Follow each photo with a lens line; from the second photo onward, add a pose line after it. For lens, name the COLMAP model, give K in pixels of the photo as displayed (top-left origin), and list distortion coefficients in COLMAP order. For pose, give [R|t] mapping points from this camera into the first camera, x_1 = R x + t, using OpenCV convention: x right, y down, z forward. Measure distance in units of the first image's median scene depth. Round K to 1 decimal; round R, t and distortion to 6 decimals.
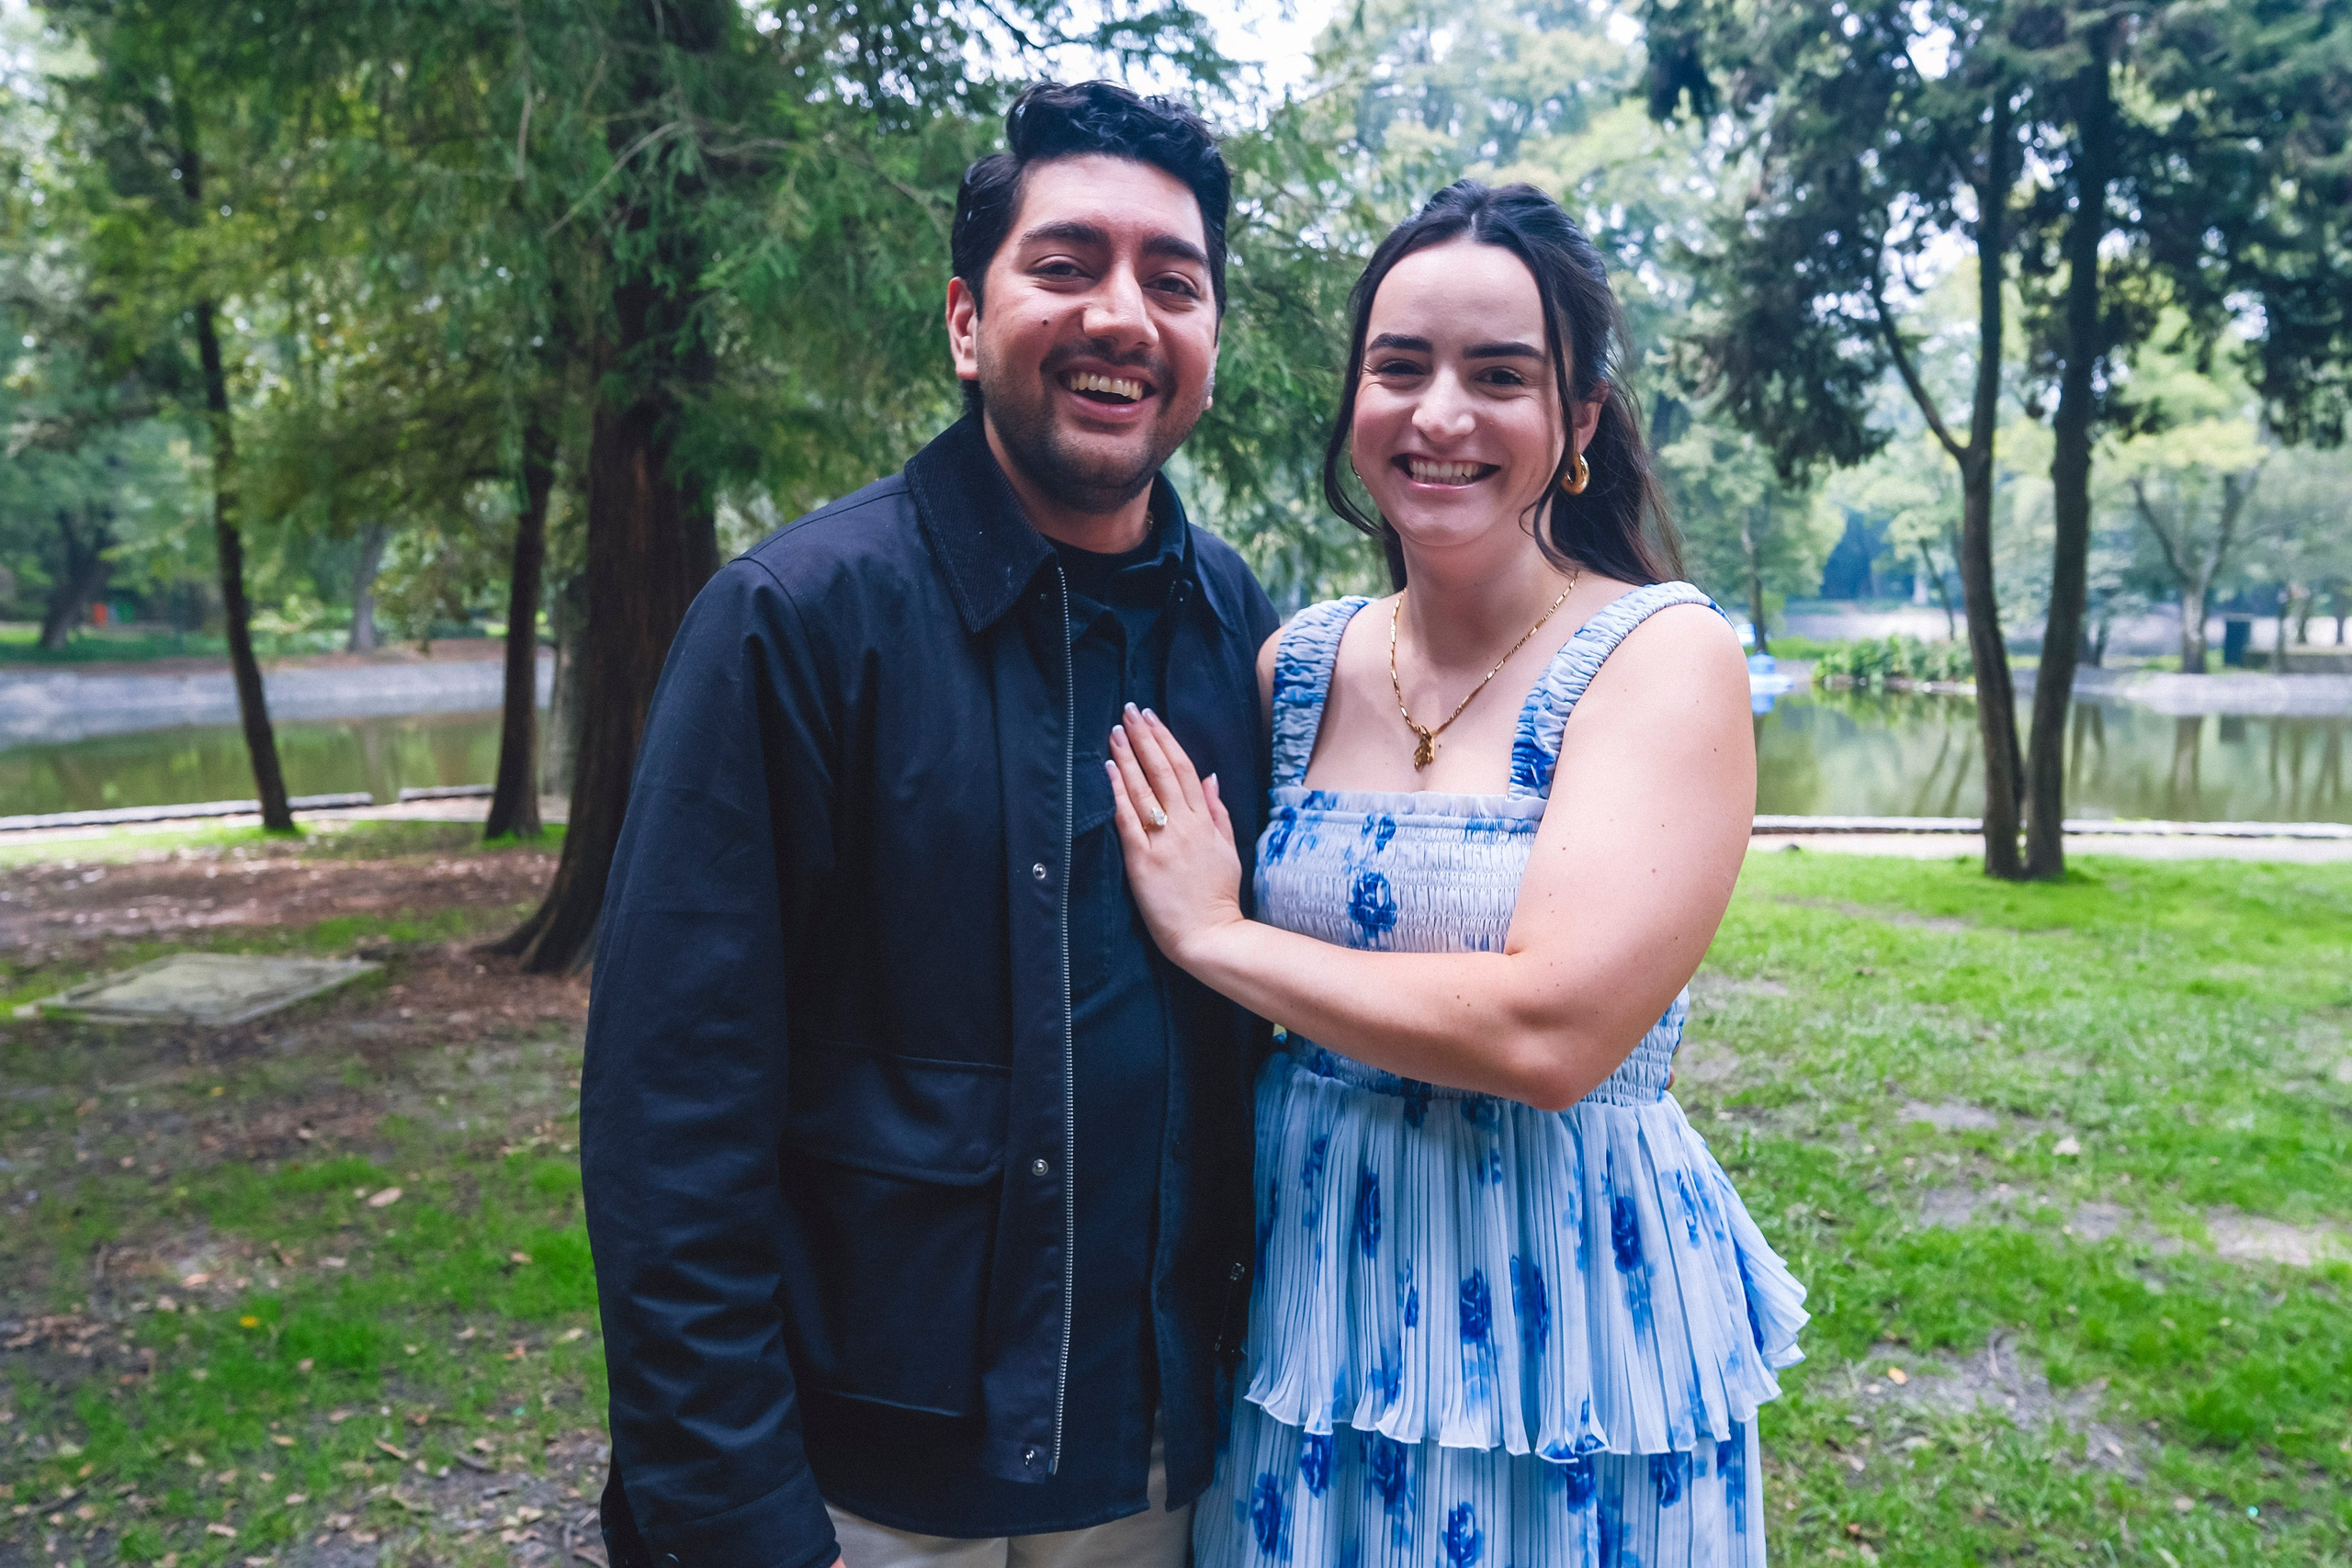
lens RADIAL K [[1670.0, 0, 1195.5], [0, 1670.0, 779.5], [0, 0, 1]] dist [-0.037849, 0.025812]
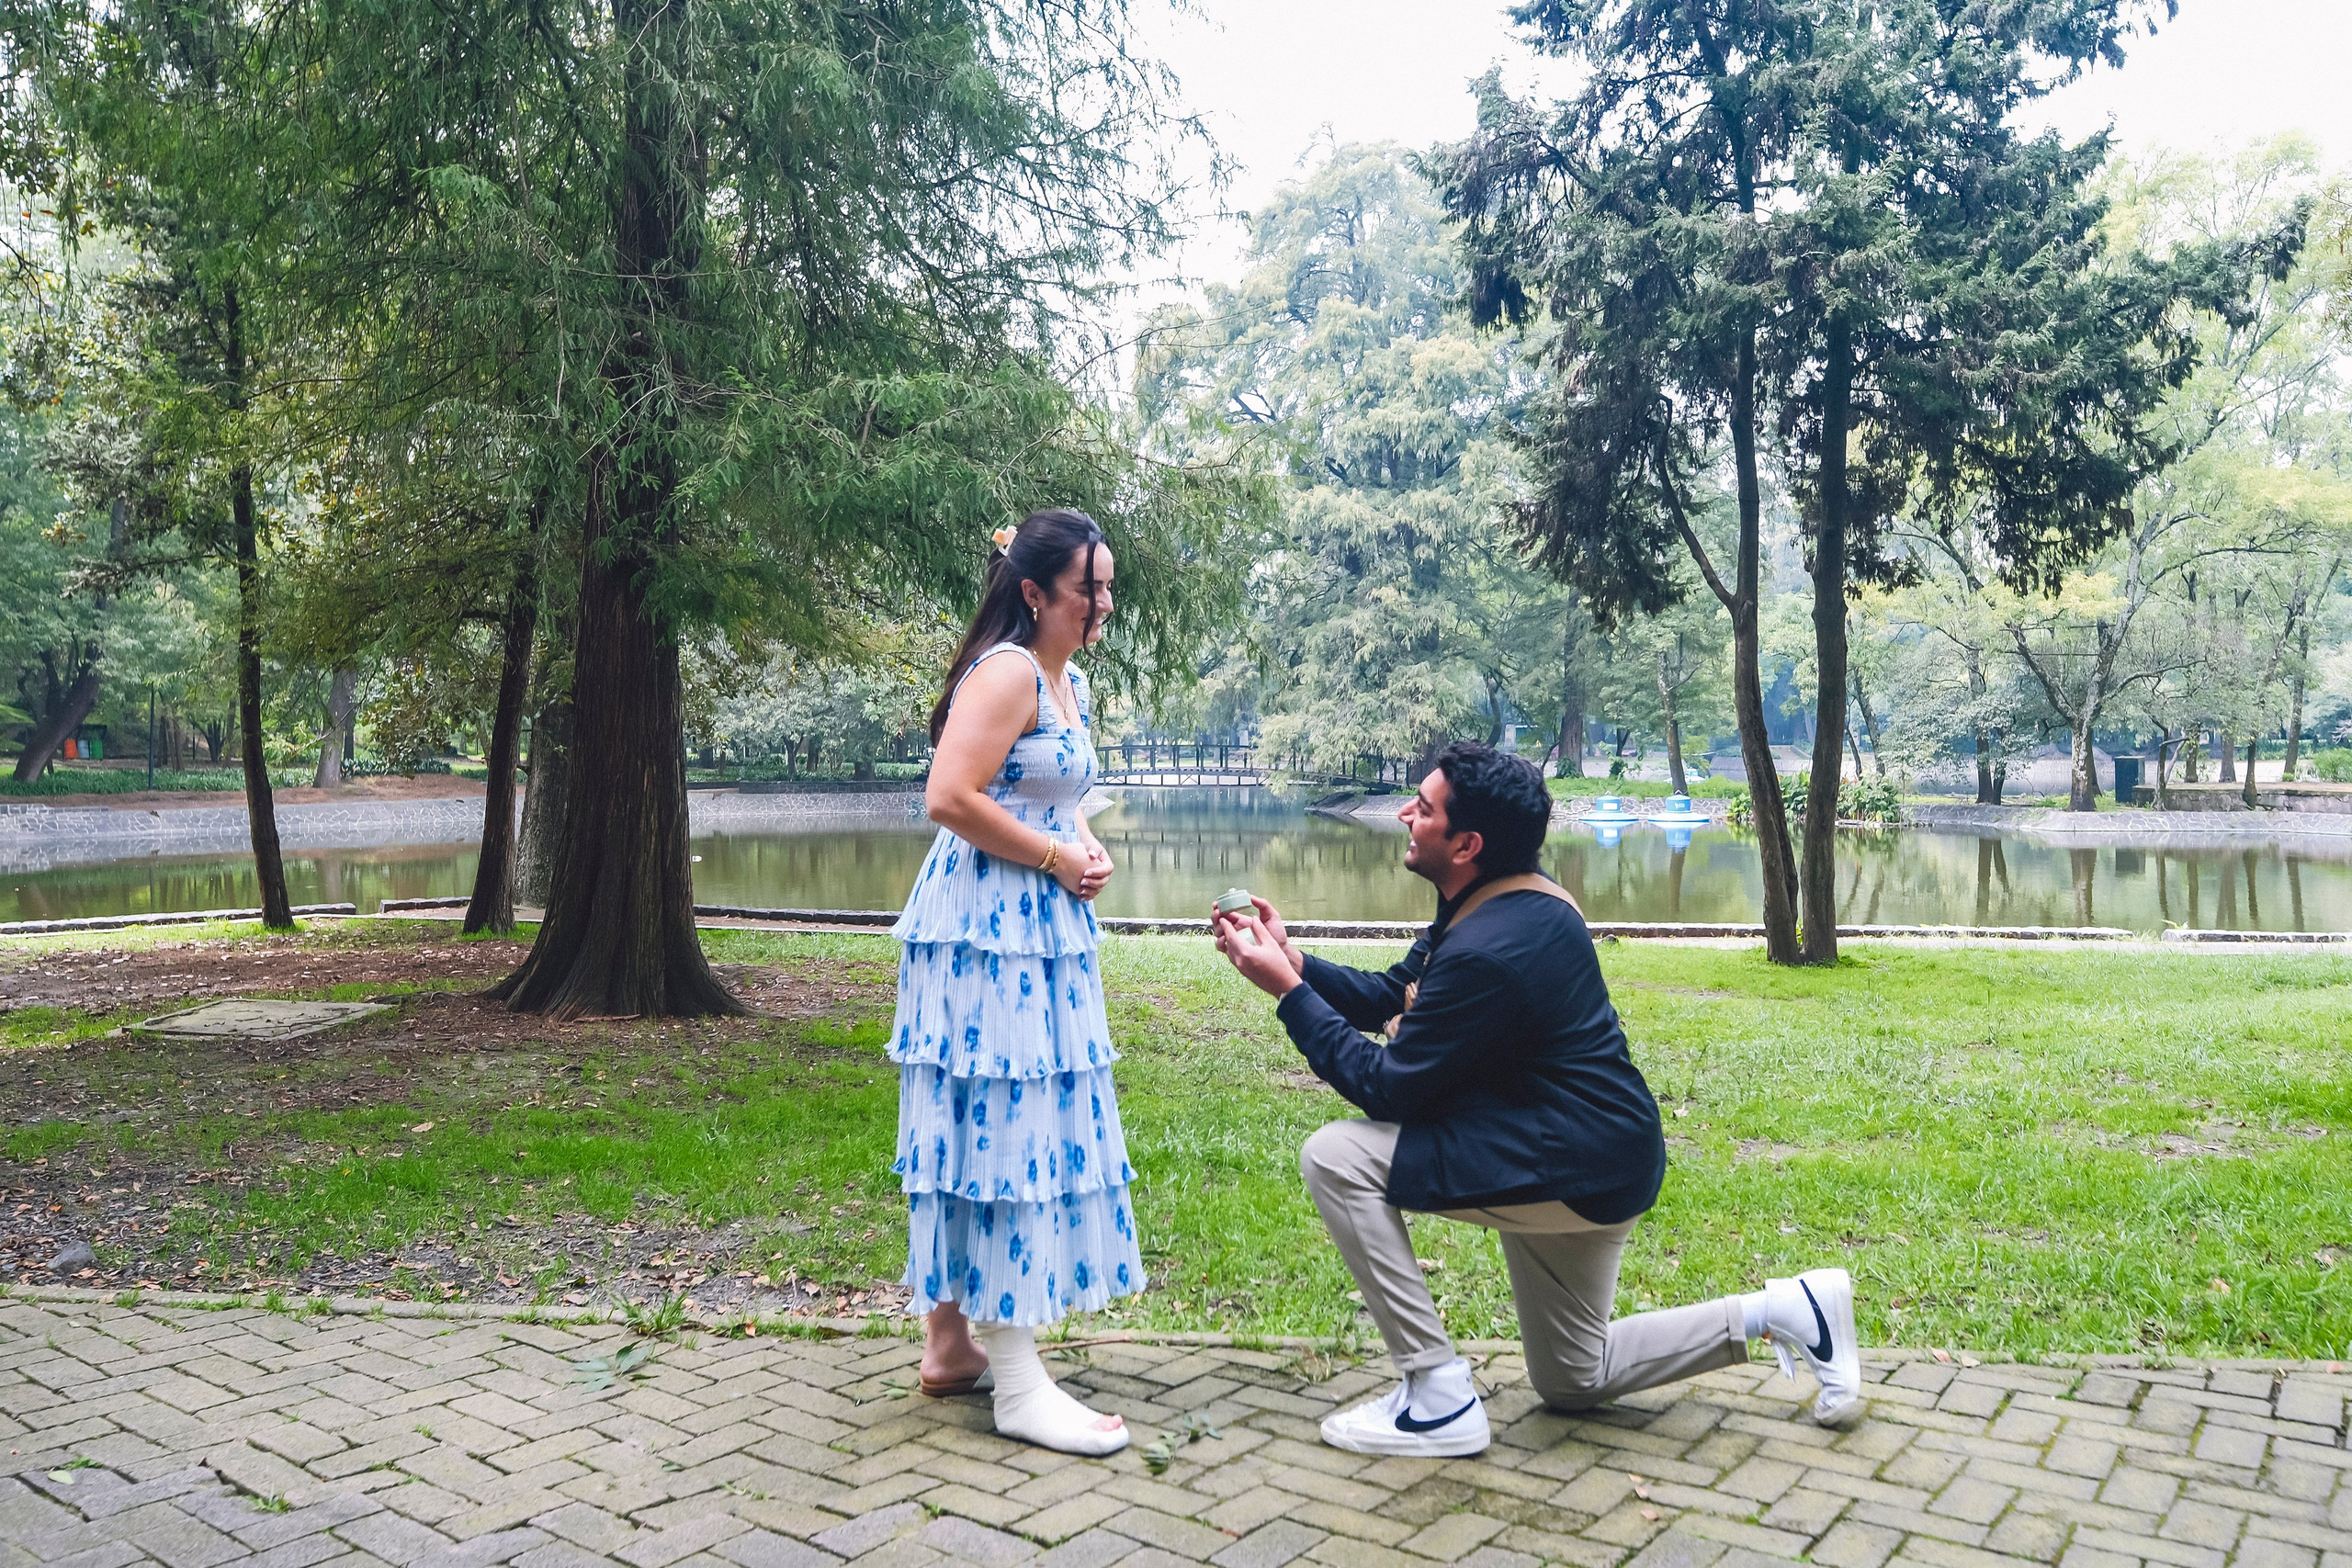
lens RADIAL K [[1664.0, 0, 1180.8], [0, 1664.0, 743.3], [0, 0, 1]] dist [-0.034685, 0.022814]
pose [[0.999844, 0.002411, 0.017483, 0.042712], [-0.000511, 0.994166, -0.107858, 0.029903], [-0.017641, 0.107833, 0.994013, -0.150888]]
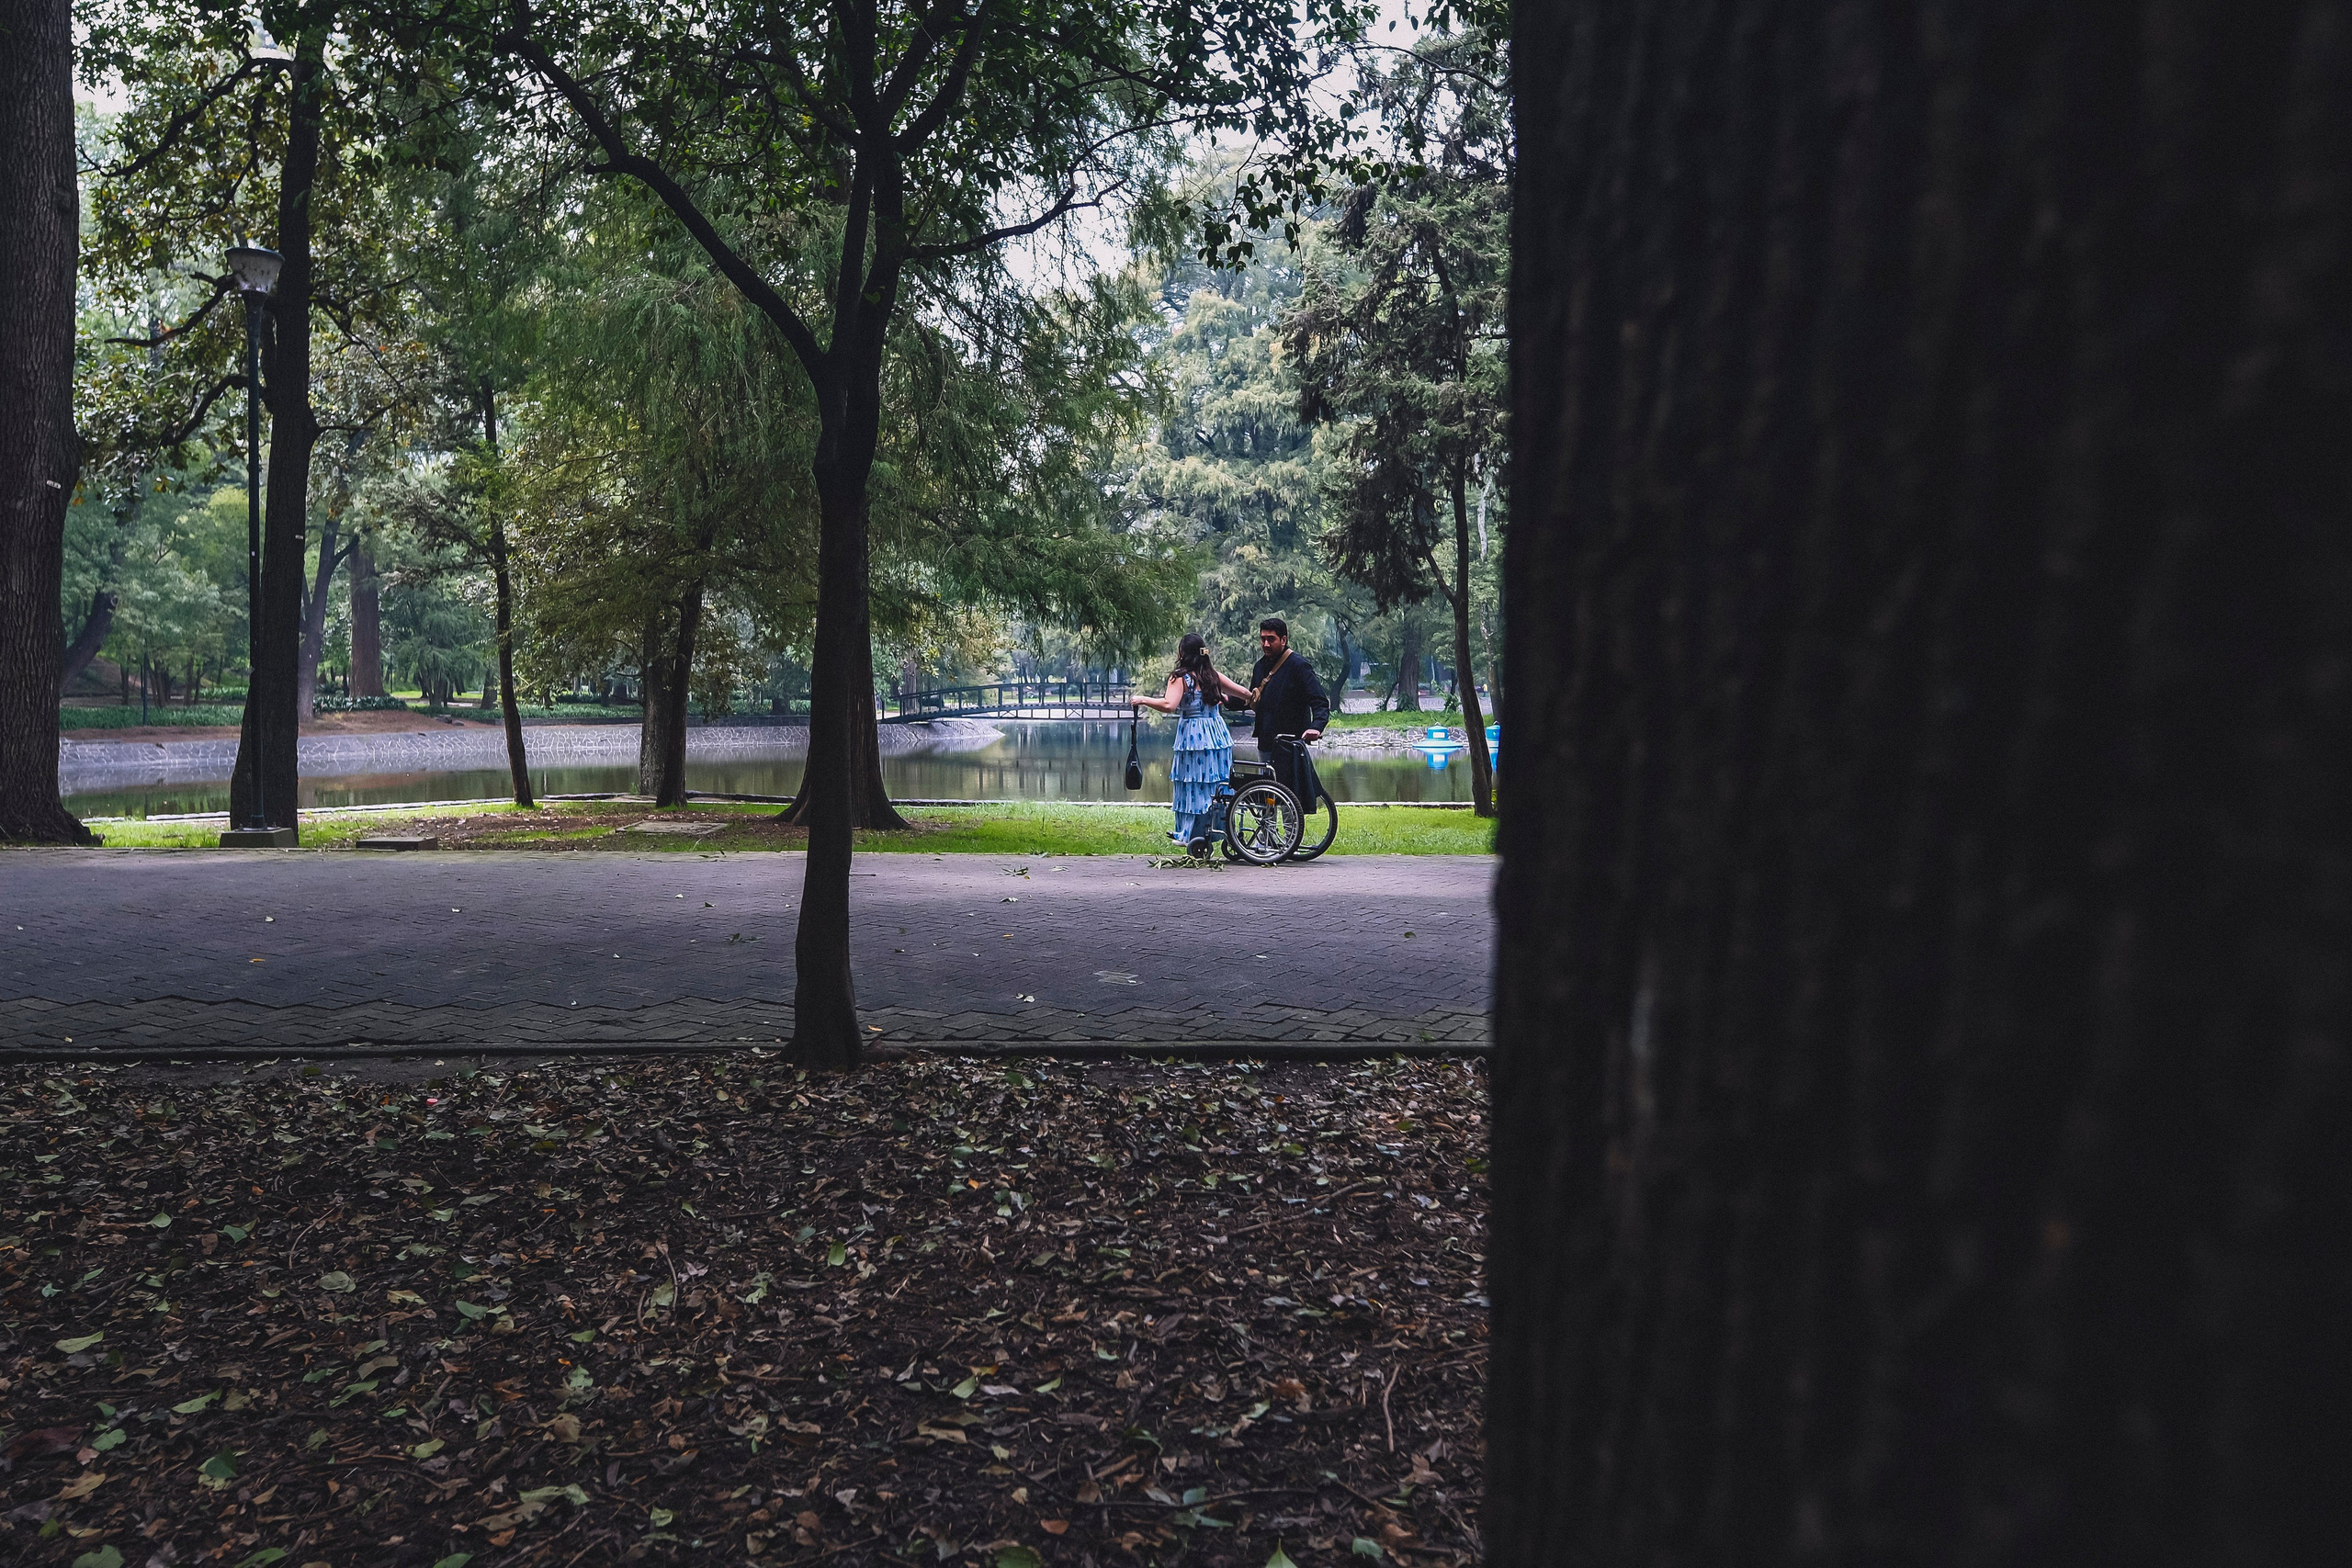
lens RADIAL K [[1657.6, 0, 1169.0], [0, 1657.6, 719.9], [0, 0, 1]] dist [-0.006772, -0.000551]
pose [[0.995745, -0.001189, 0.092144, -0.054249], [0.008904, 0.996480, -0.083362, 0.099825], [-0.091720, 0.083828, 0.992250, -0.847968]]
